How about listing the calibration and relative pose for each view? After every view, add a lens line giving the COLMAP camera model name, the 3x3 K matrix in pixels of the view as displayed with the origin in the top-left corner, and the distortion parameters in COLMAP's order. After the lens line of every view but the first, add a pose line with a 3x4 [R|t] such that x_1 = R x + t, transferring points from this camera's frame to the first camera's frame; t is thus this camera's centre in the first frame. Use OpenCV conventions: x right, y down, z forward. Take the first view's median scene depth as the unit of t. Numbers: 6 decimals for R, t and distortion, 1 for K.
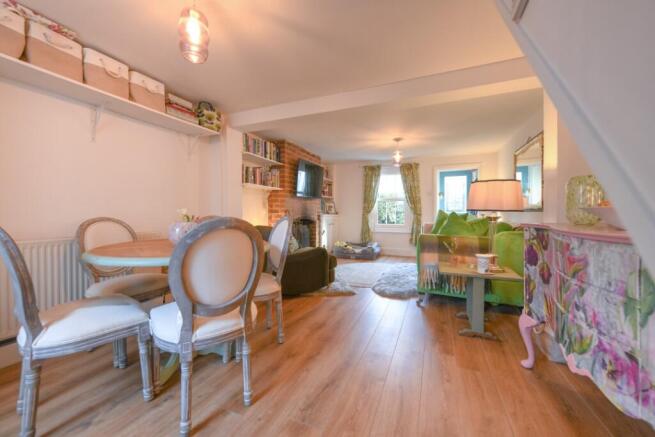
lens RADIAL K [[237.5, 0, 328.8], [0, 237.5, 220.7], [0, 0, 1]] dist [0.001091, -0.000132]
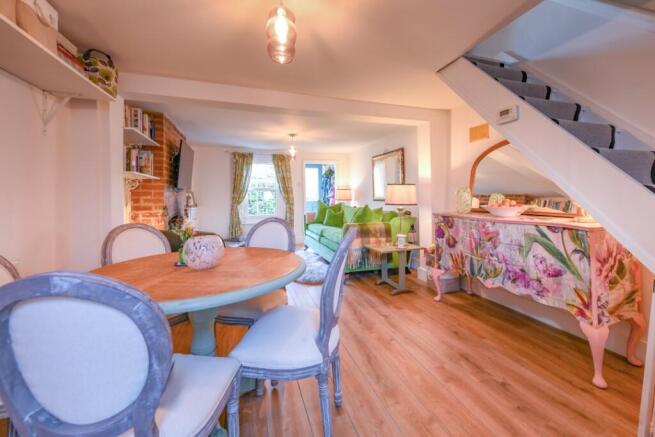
lens RADIAL K [[256.4, 0, 326.8], [0, 256.4, 200.6], [0, 0, 1]] dist [0.001323, -0.000011]
pose [[0.765108, -0.027757, 0.643304, -0.508406], [0.042980, 0.999044, -0.008011, -0.053880], [-0.642466, 0.033778, 0.765569, 0.067033]]
